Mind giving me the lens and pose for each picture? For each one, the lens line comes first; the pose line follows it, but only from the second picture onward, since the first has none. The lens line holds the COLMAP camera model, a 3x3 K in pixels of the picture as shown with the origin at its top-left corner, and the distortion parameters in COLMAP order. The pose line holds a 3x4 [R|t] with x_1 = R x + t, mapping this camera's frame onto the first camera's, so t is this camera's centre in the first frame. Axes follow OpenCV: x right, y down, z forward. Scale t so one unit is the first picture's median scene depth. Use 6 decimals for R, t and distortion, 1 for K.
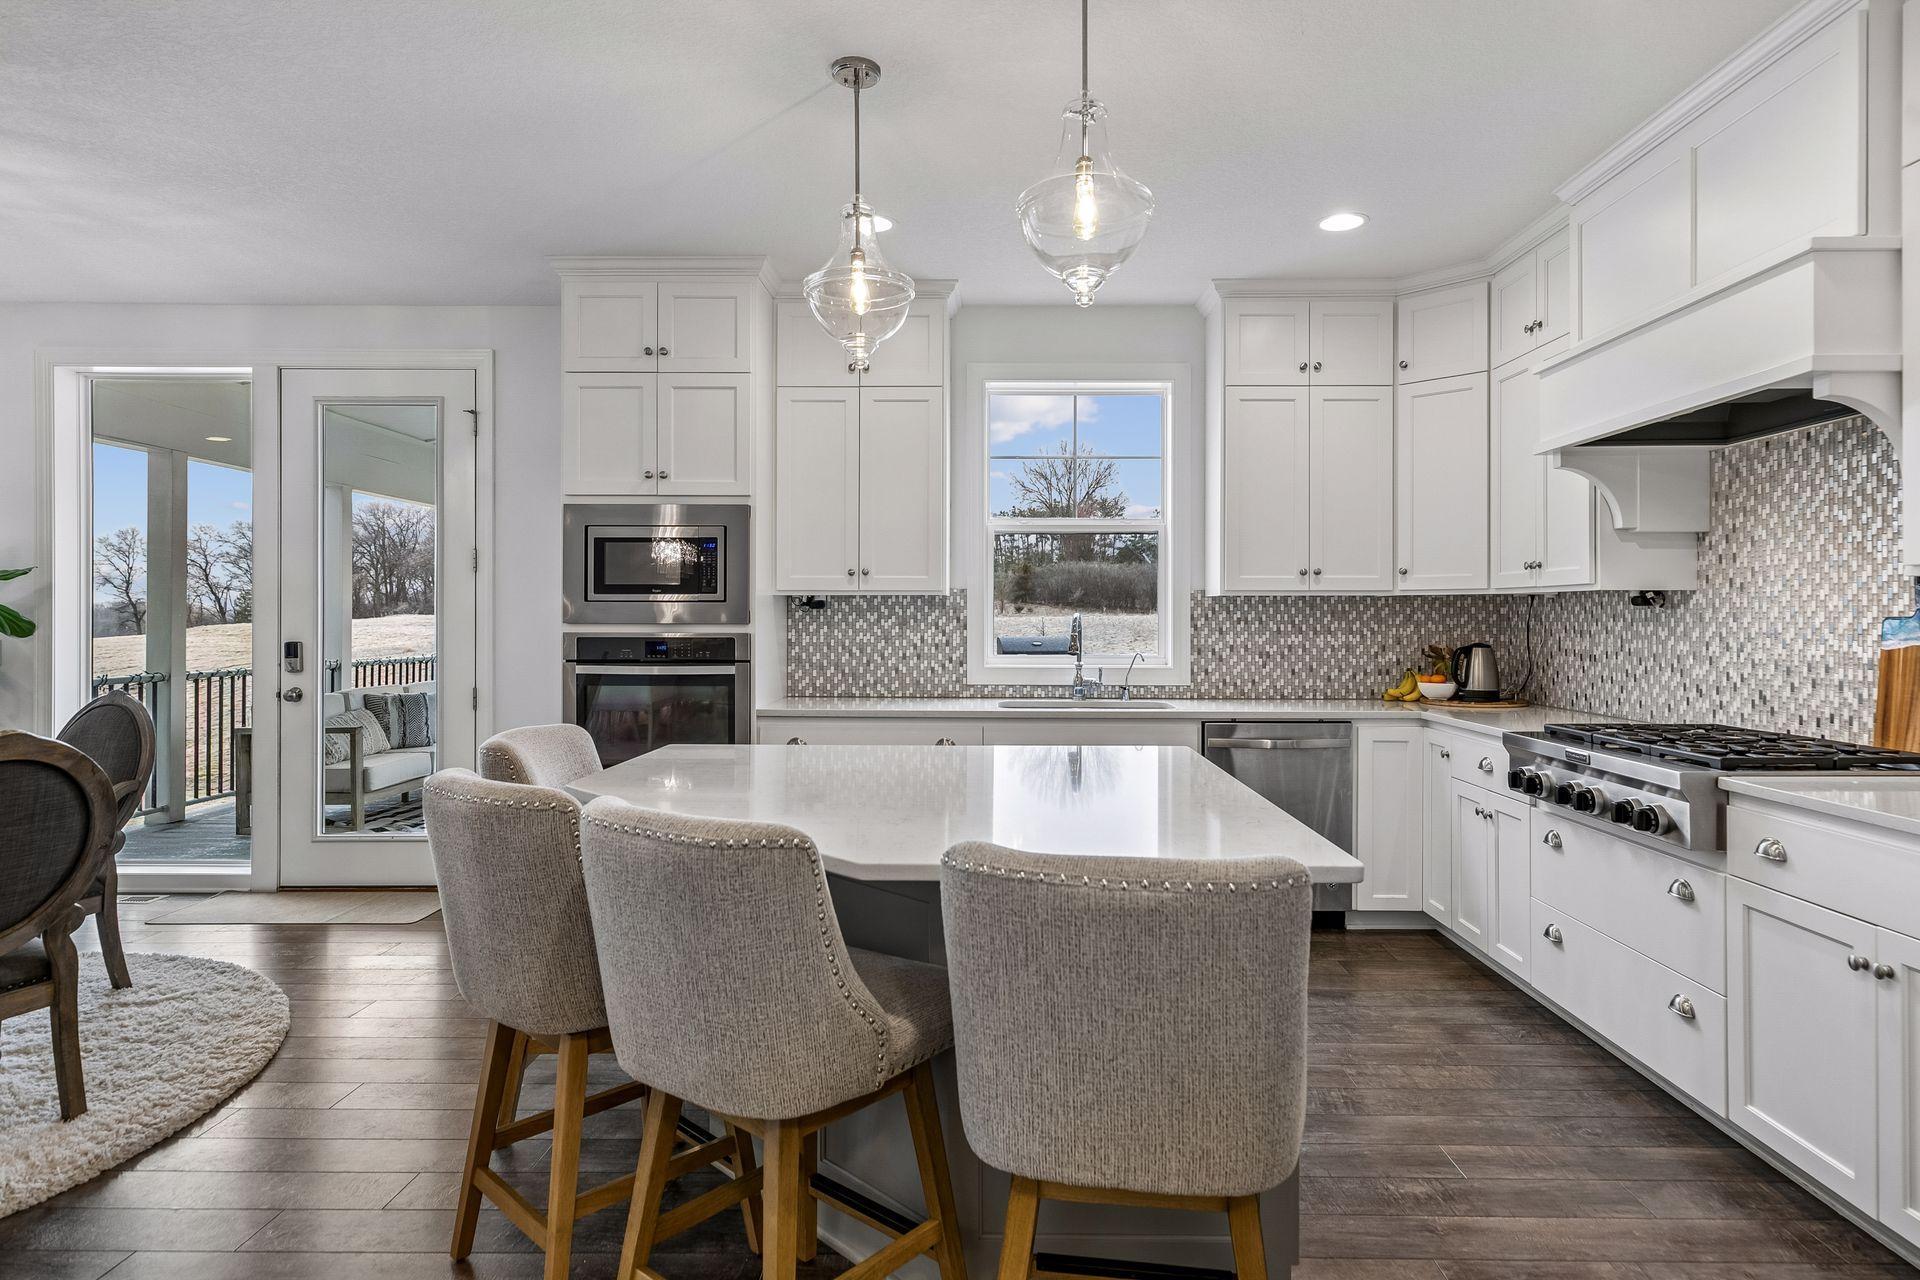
lens RADIAL K [[1078.9, 0, 977.4], [0, 1078.9, 615.0], [0, 0, 1]] dist [0.004535, -0.000337]
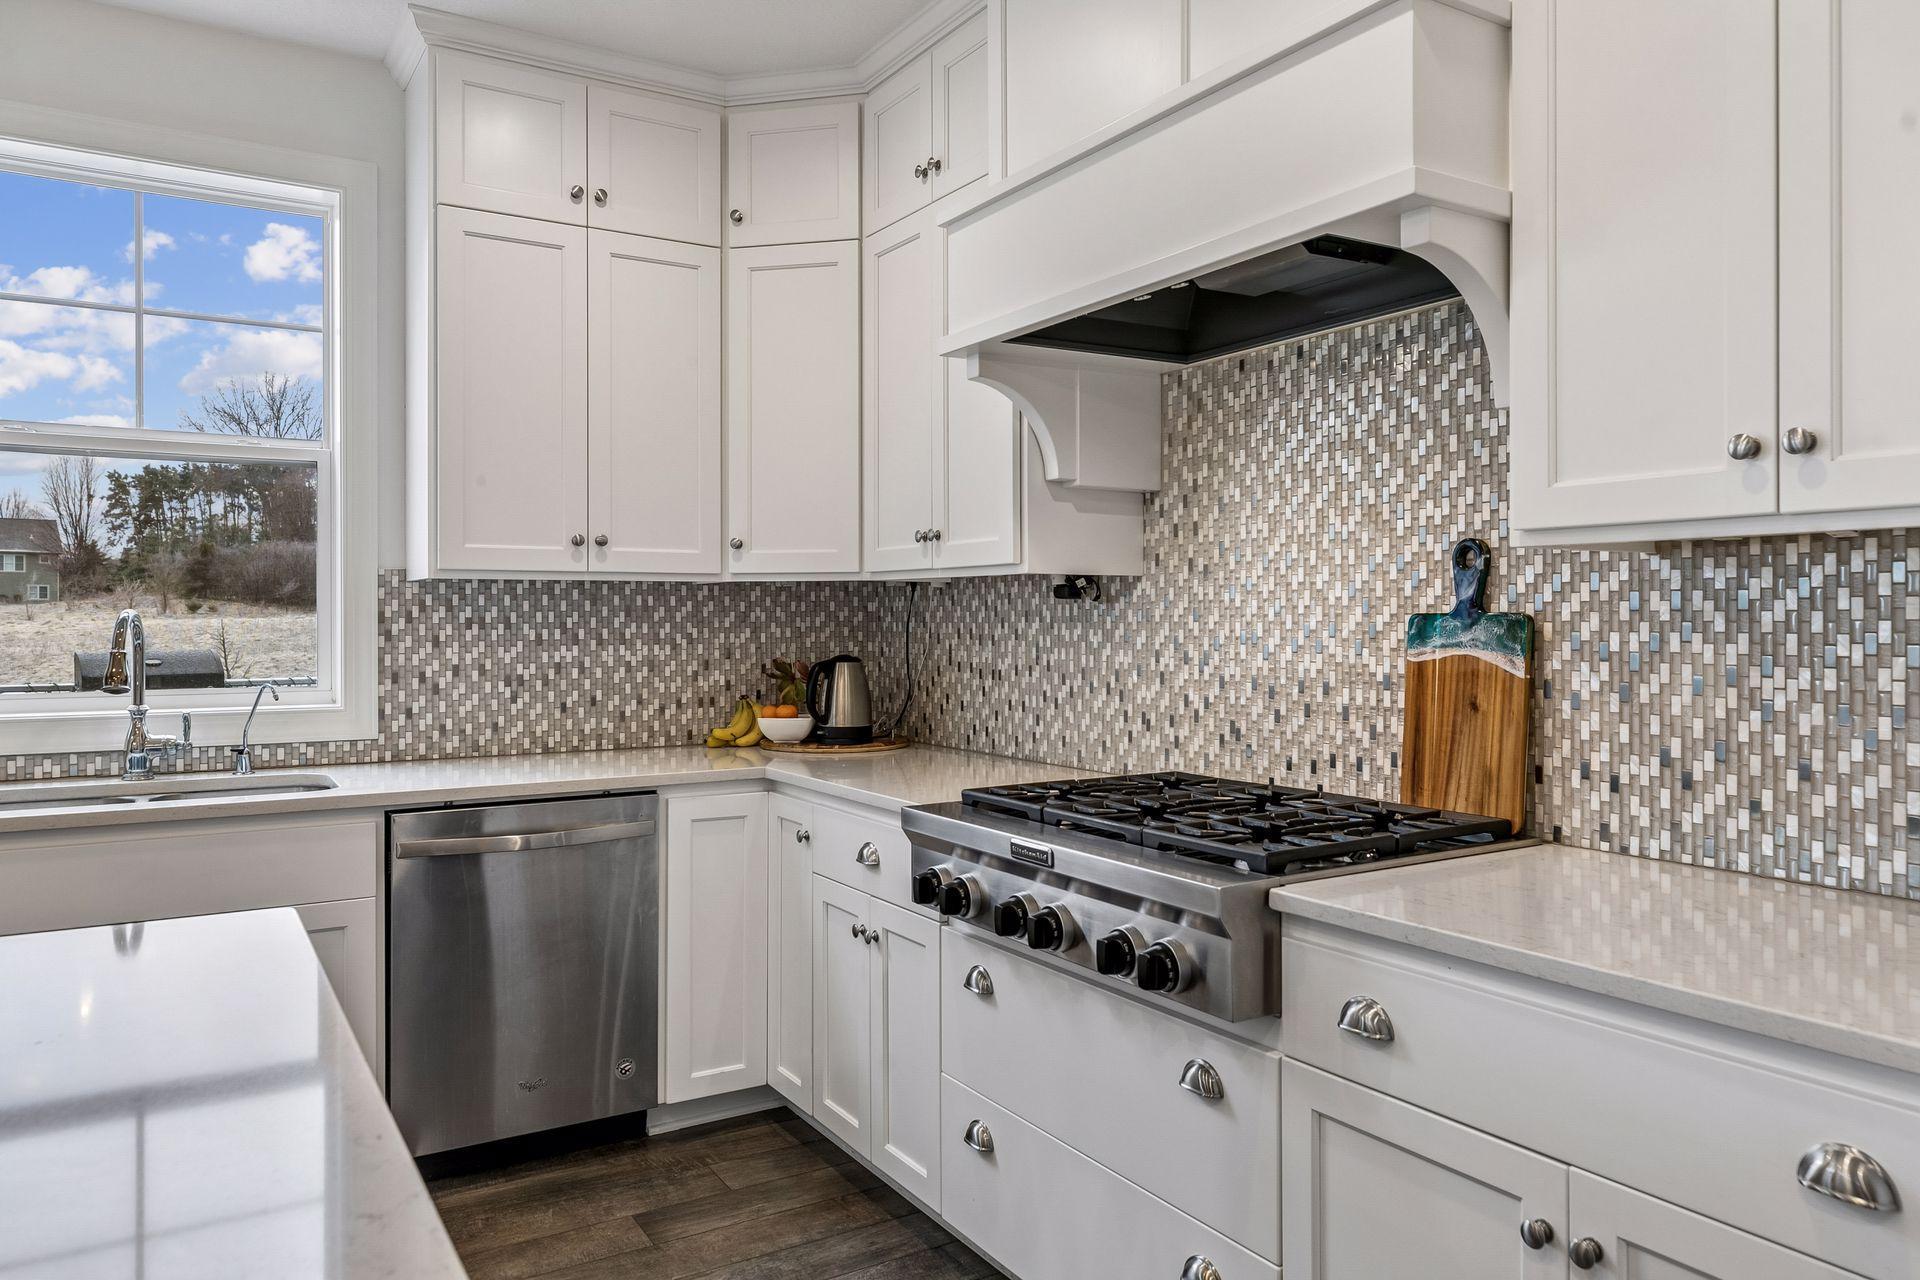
lens RADIAL K [[1315.4, 0, 986.1], [0, 1315.4, 615.0], [0, 0, 1]] dist [0.003483, 0.001721]
pose [[0.838635, -0.001003, 0.544693, 0.105528], [0.001312, 0.999999, -0.000177, 0.001725], [-0.544692, 0.000863, 0.838636, 0.297808]]
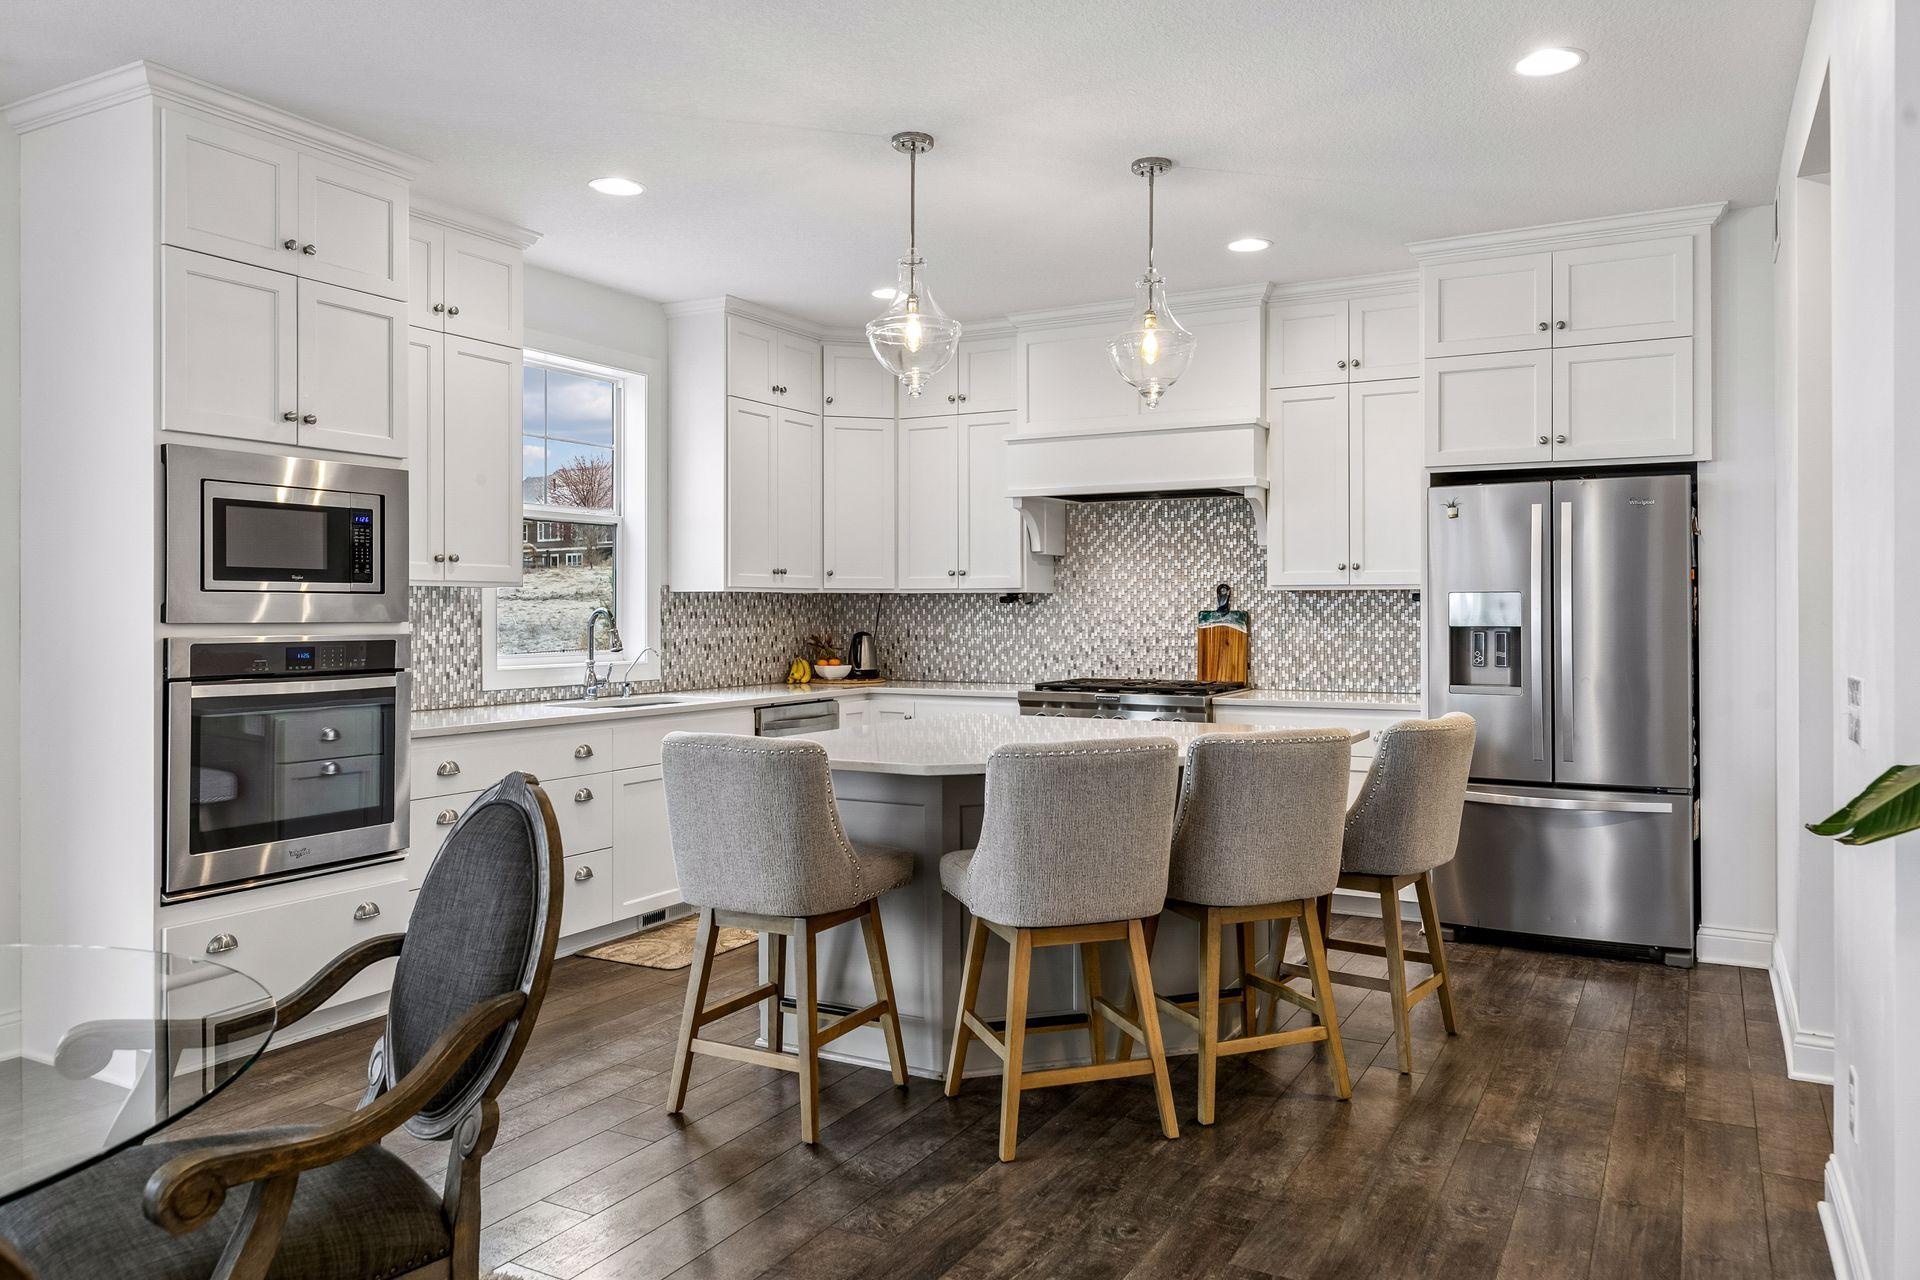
lens RADIAL K [[1315.4, 0, 986.1], [0, 1315.4, 615.0], [0, 0, 1]] dist [0.003483, 0.001721]
pose [[0.464074, -0.004902, 0.885783, -0.882590], [0.000057, 0.999985, 0.005505, -0.002091], [-0.885796, -0.002505, 0.464067, 0.184721]]
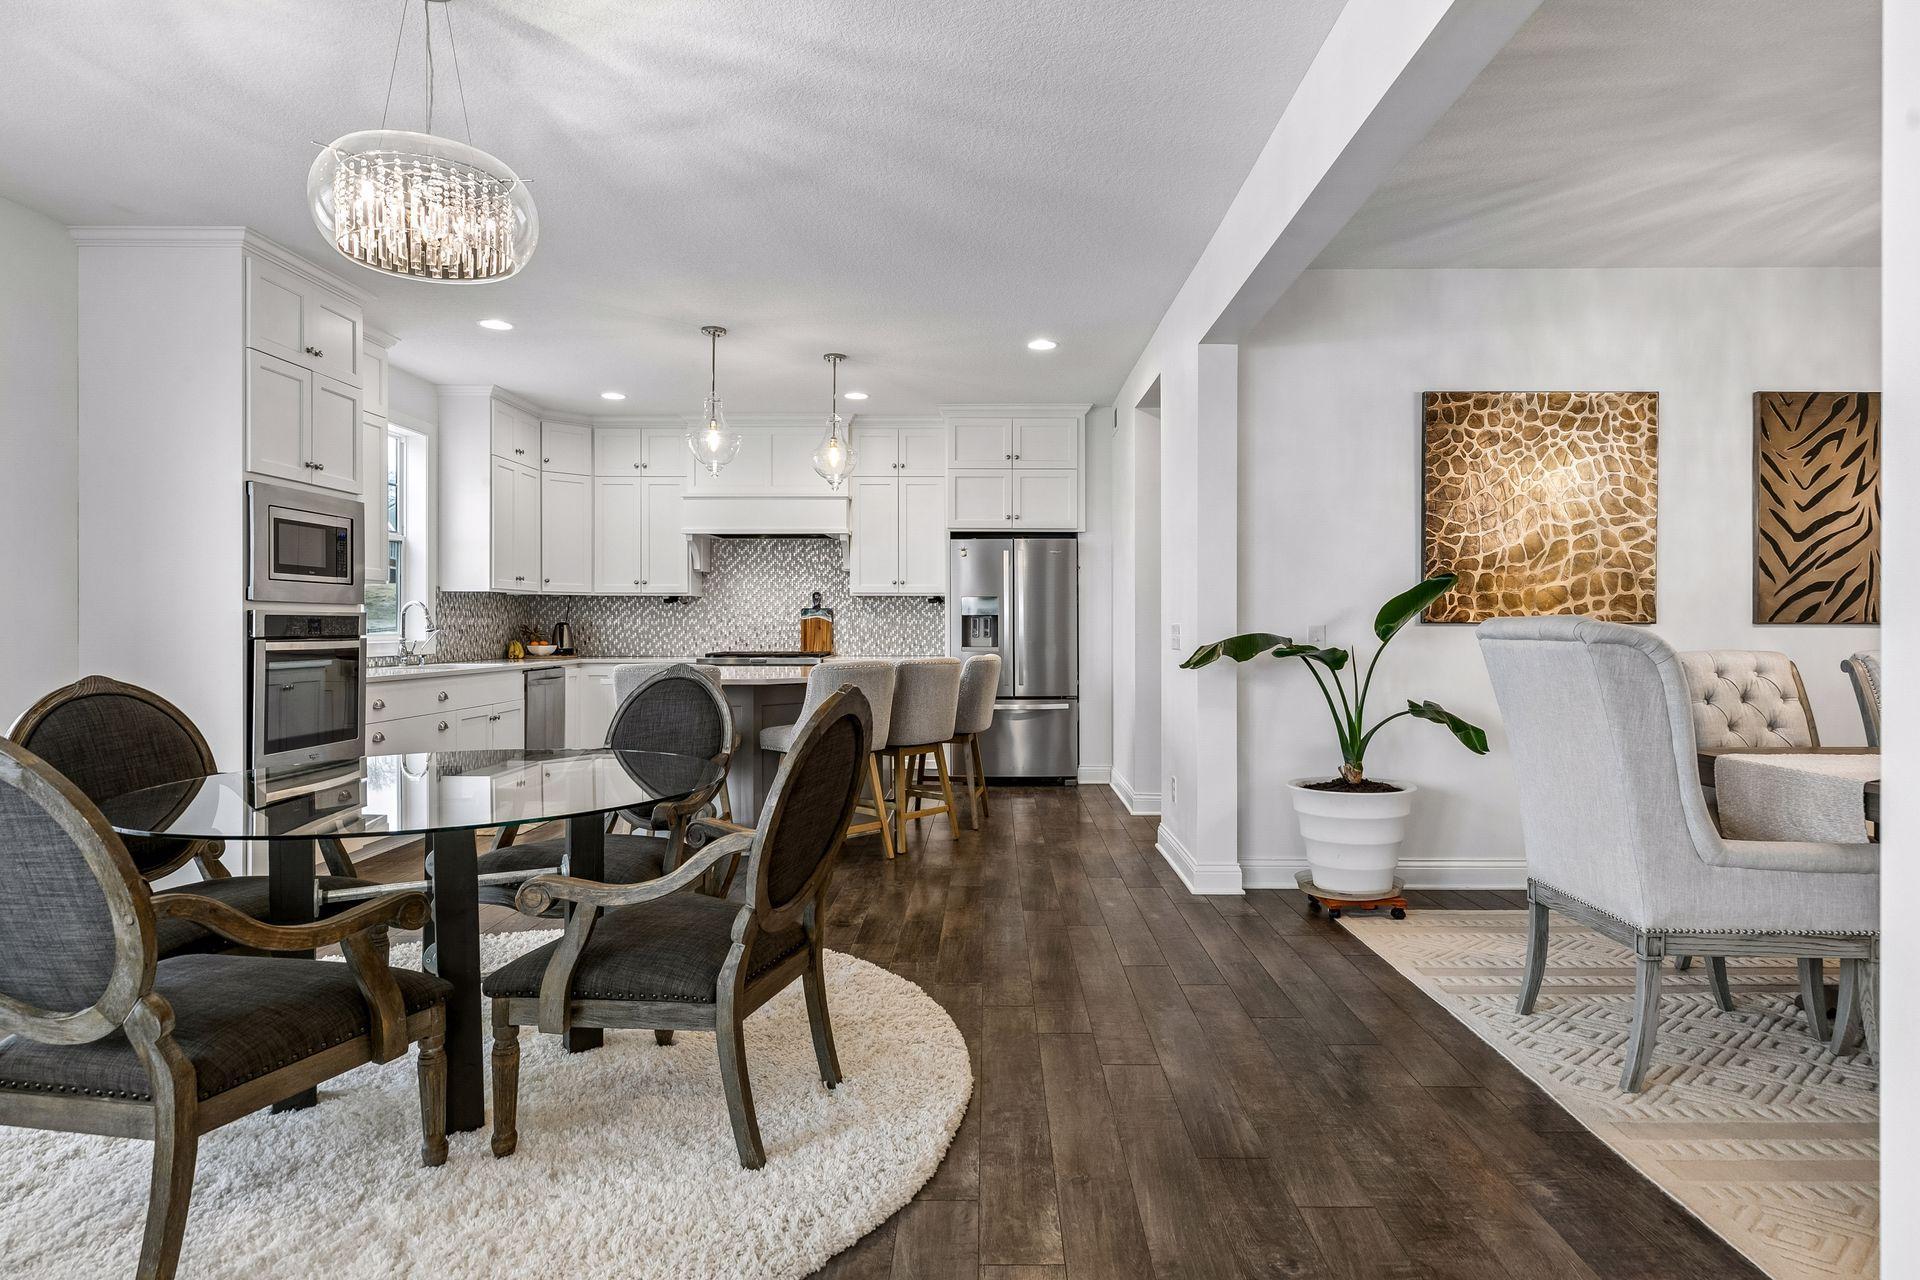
lens RADIAL K [[1038.4, 0, 978.8], [0, 1038.4, 628.4], [0, 0, 1]] dist [-0.001608, -0.001039]
pose [[-0.001516, -0.005673, 0.999983, -1.365484], [-0.002268, 0.999981, 0.005670, 0.026922], [-0.999996, -0.002259, -0.001529, 0.339817]]
